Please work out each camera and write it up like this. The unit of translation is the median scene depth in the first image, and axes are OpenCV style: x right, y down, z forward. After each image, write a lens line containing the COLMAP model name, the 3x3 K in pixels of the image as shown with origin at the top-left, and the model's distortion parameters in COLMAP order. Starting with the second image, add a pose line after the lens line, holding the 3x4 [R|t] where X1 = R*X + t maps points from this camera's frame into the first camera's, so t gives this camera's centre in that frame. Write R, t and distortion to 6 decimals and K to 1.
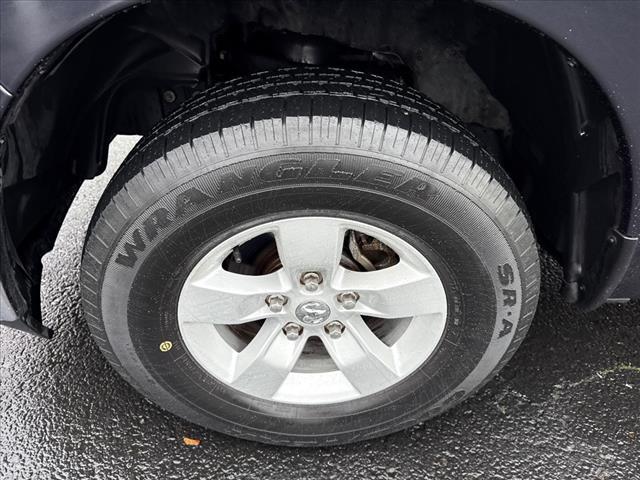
lens RADIAL K [[441.1, 0, 315.7], [0, 441.1, 241.7], [0, 0, 1]] dist [0.122412, -0.179570]
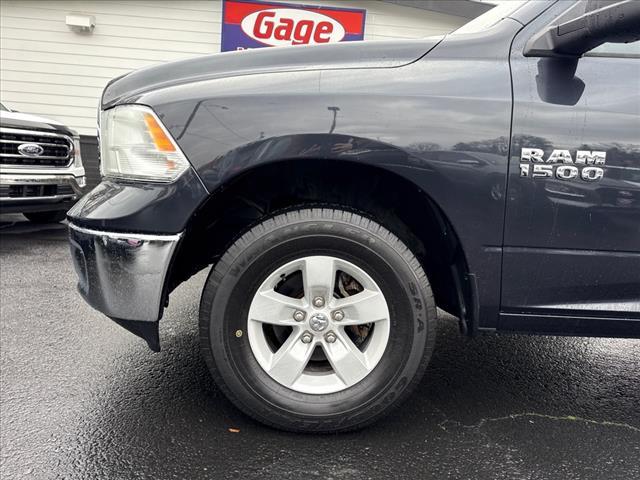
lens RADIAL K [[441.1, 0, 315.7], [0, 441.1, 241.7], [0, 0, 1]] dist [0.122412, -0.179570]
pose [[0.999561, 0.029579, 0.001927, -0.033264], [-0.025106, 0.879359, -0.475498, 0.754091], [-0.015759, 0.475241, 0.879715, -0.786165]]
